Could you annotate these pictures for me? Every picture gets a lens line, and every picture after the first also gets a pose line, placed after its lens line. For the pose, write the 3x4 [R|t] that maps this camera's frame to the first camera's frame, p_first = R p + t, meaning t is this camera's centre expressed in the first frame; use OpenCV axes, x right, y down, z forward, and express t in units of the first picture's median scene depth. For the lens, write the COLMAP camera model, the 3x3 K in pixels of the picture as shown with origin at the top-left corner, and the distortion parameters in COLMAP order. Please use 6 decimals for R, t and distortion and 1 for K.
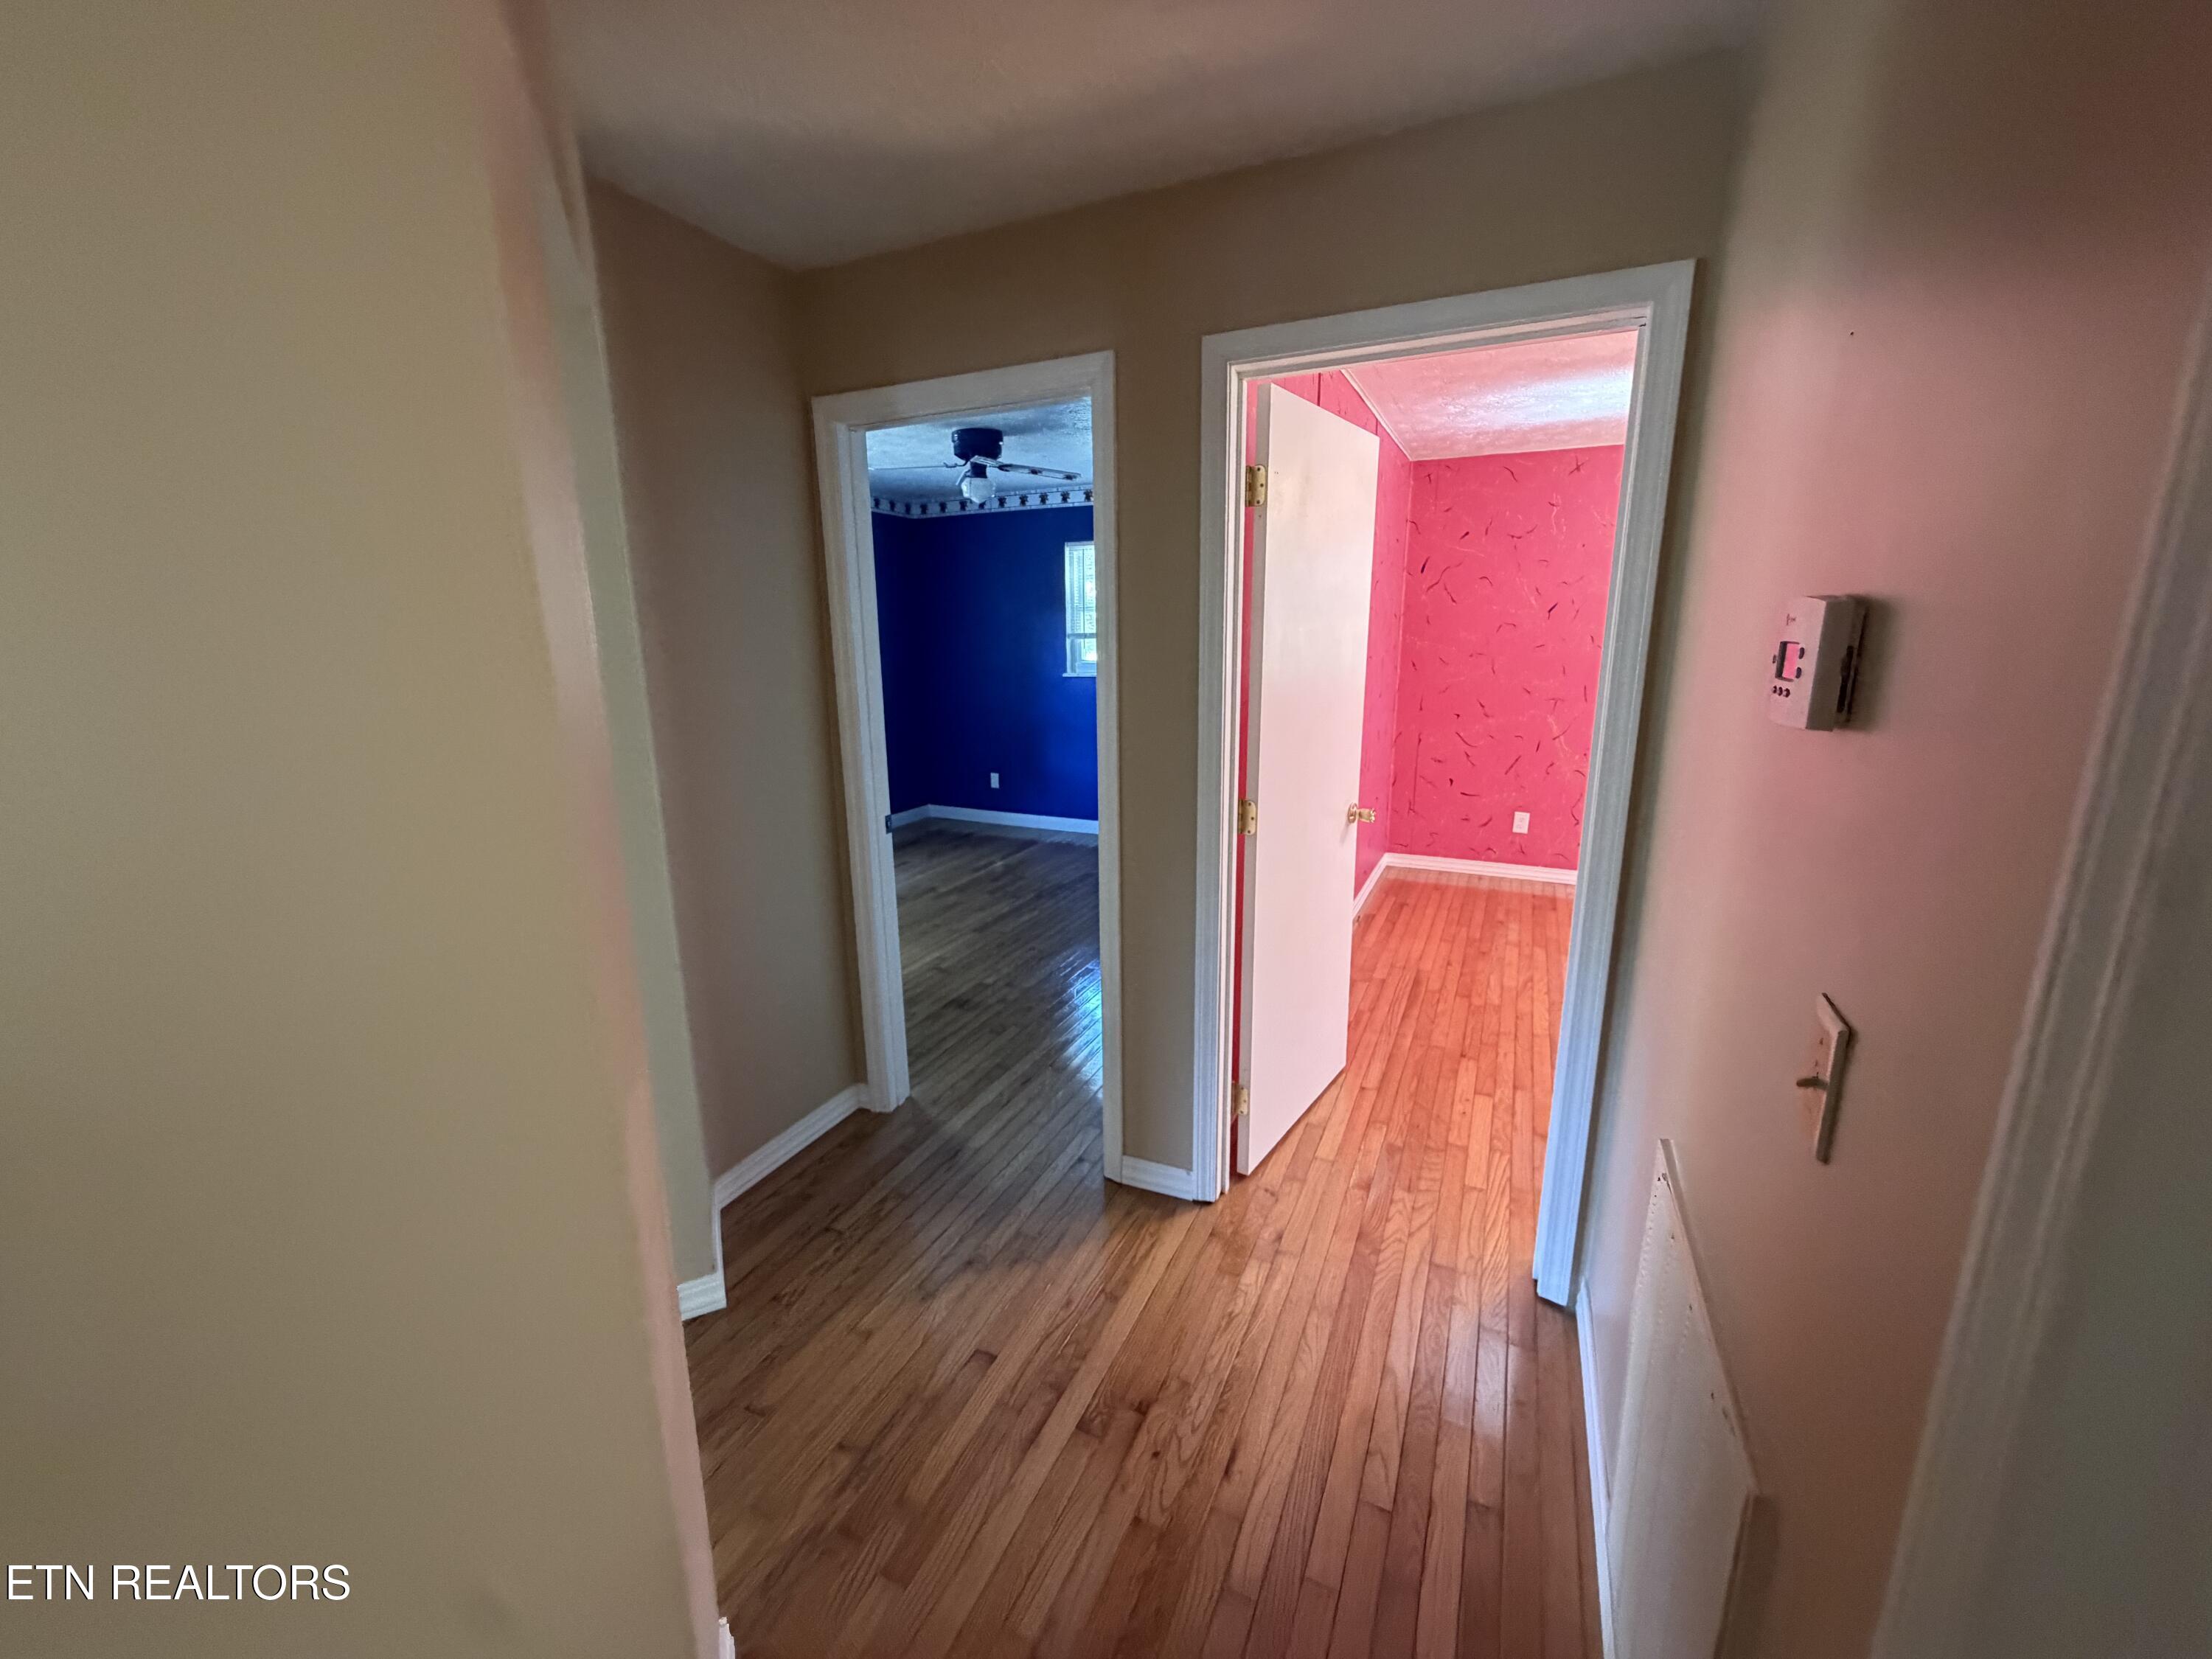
lens RADIAL K [[875.4, 0, 1103.9], [0, 875.4, 831.8], [0, 0, 1]] dist [-0.008159, 0.000512]
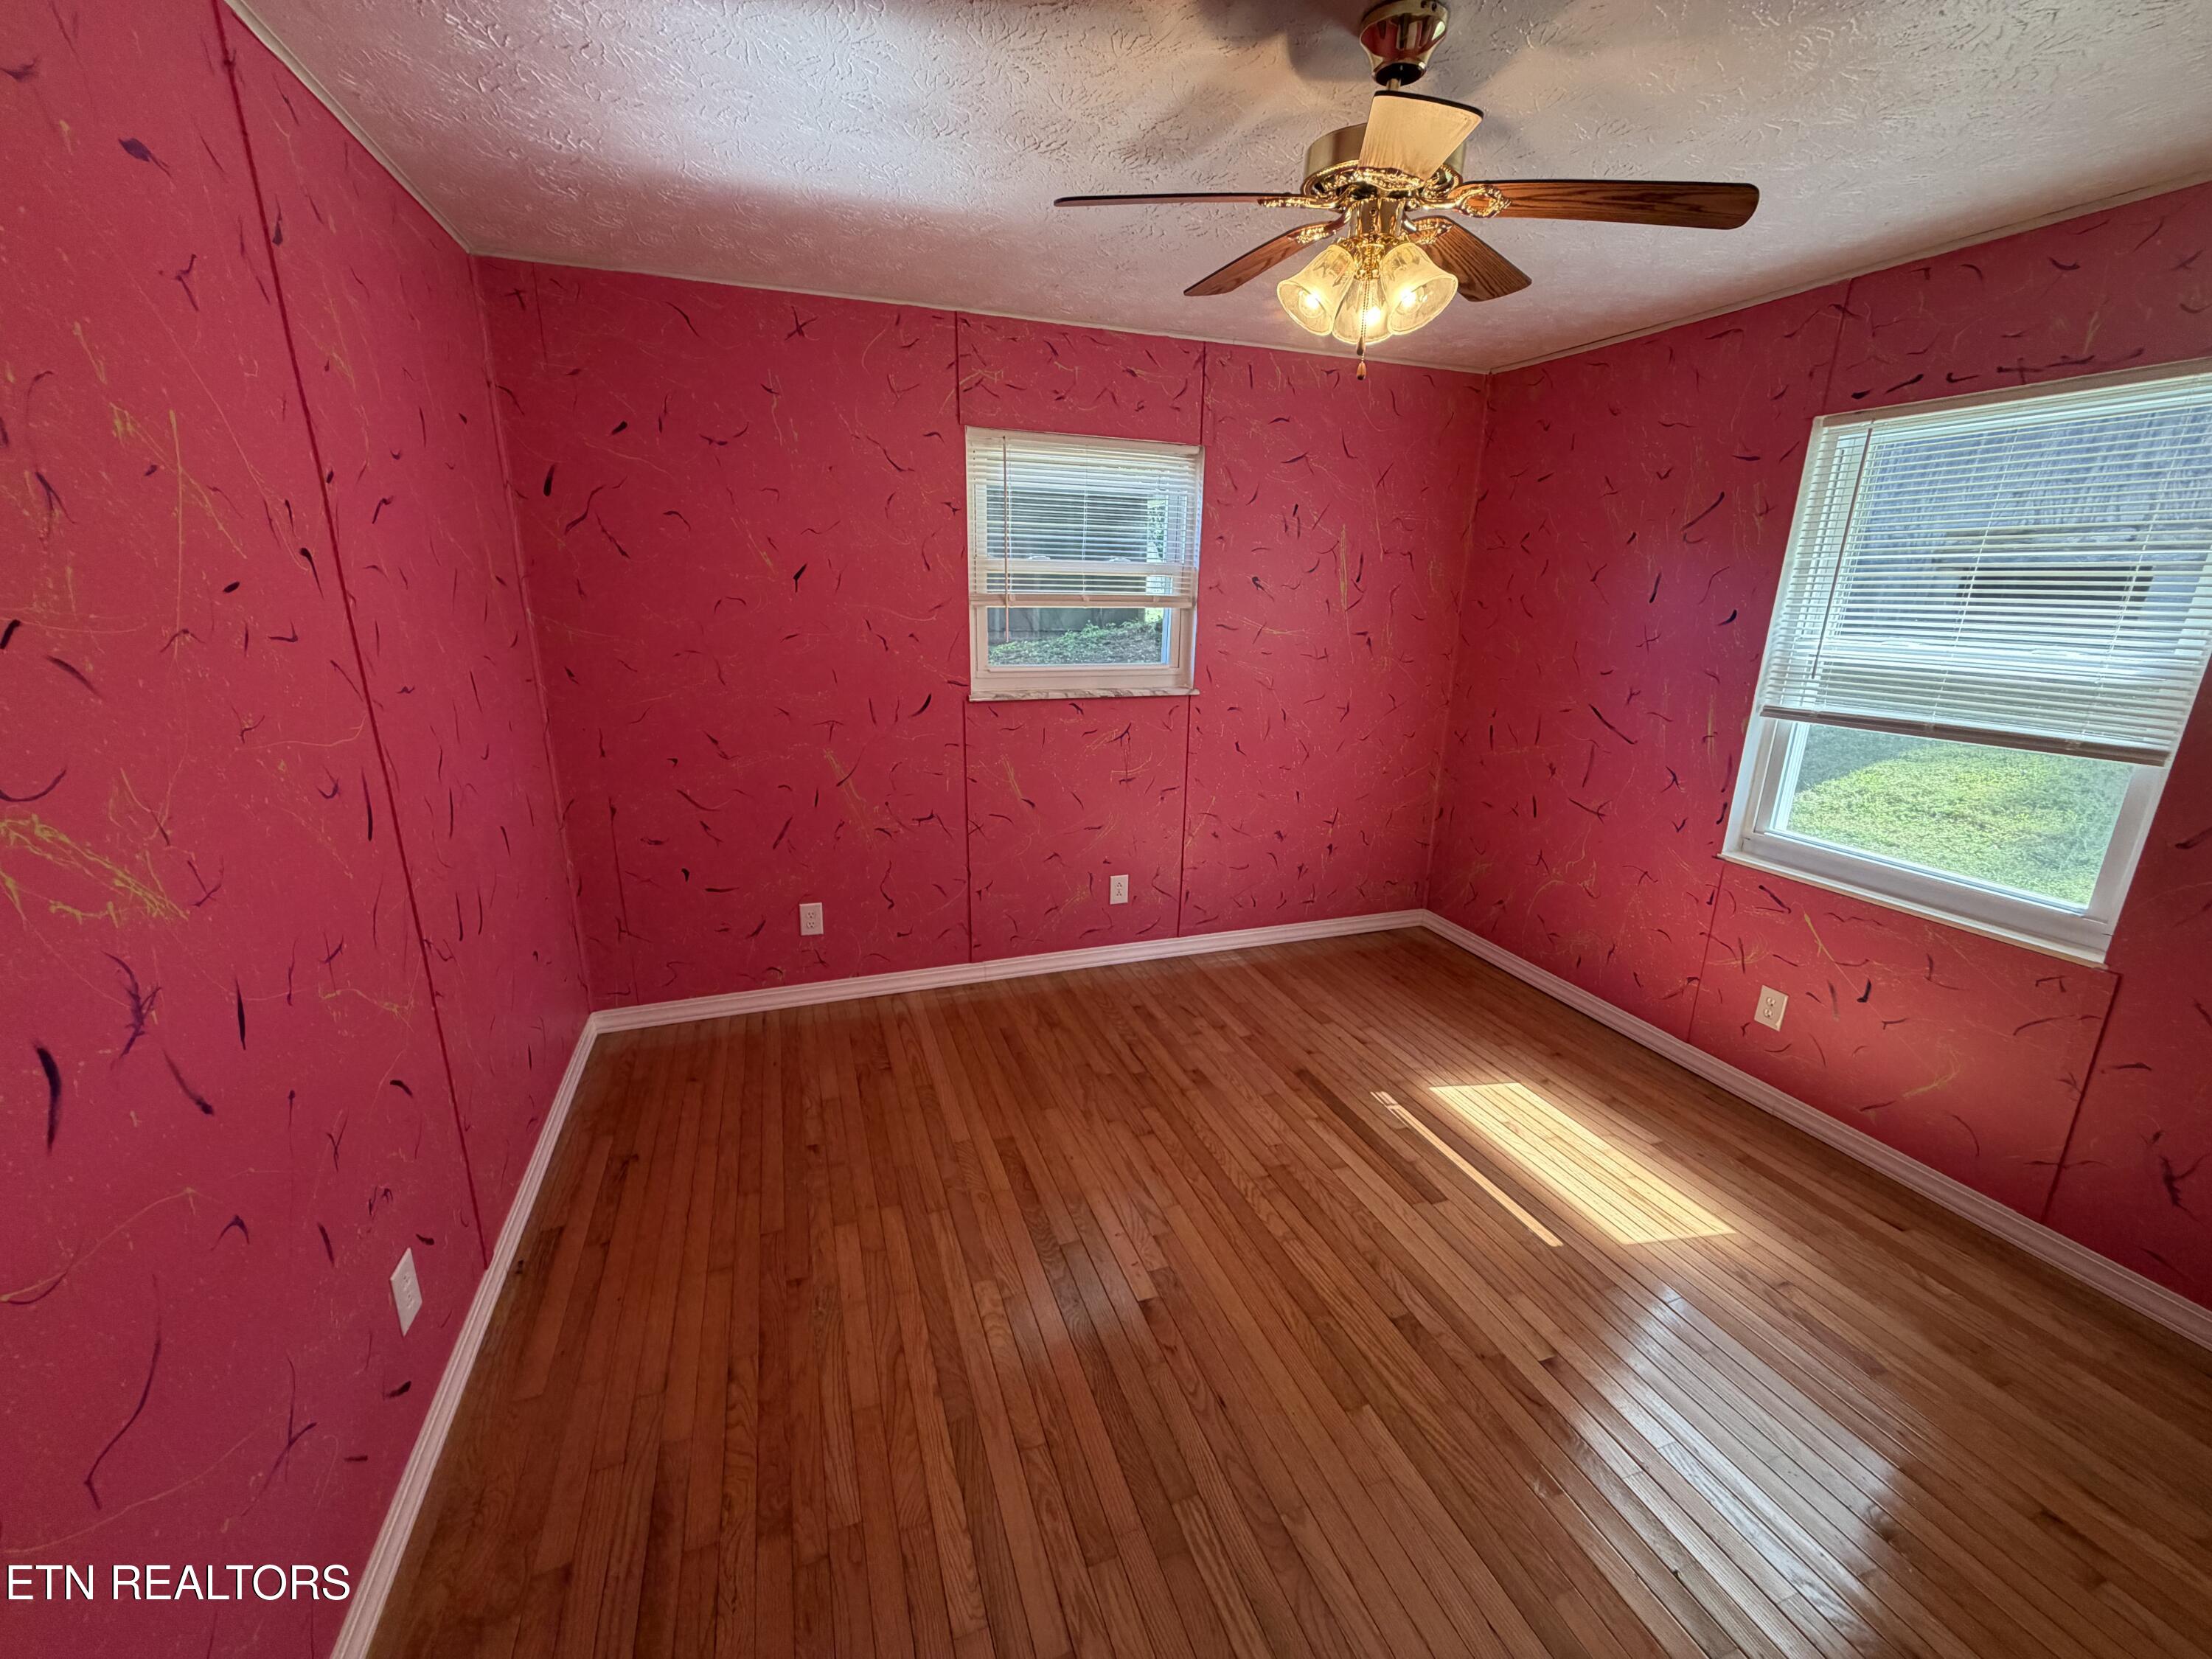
lens RADIAL K [[875.4, 0, 1104.8], [0, 875.4, 831.6], [0, 0, 1]] dist [-0.008159, 0.000512]
pose [[0.701413, -0.180341, 0.689563, 0.206900], [0.139343, 0.983488, 0.115473, -0.116634], [-0.699002, 0.015092, 0.714961, 0.411483]]
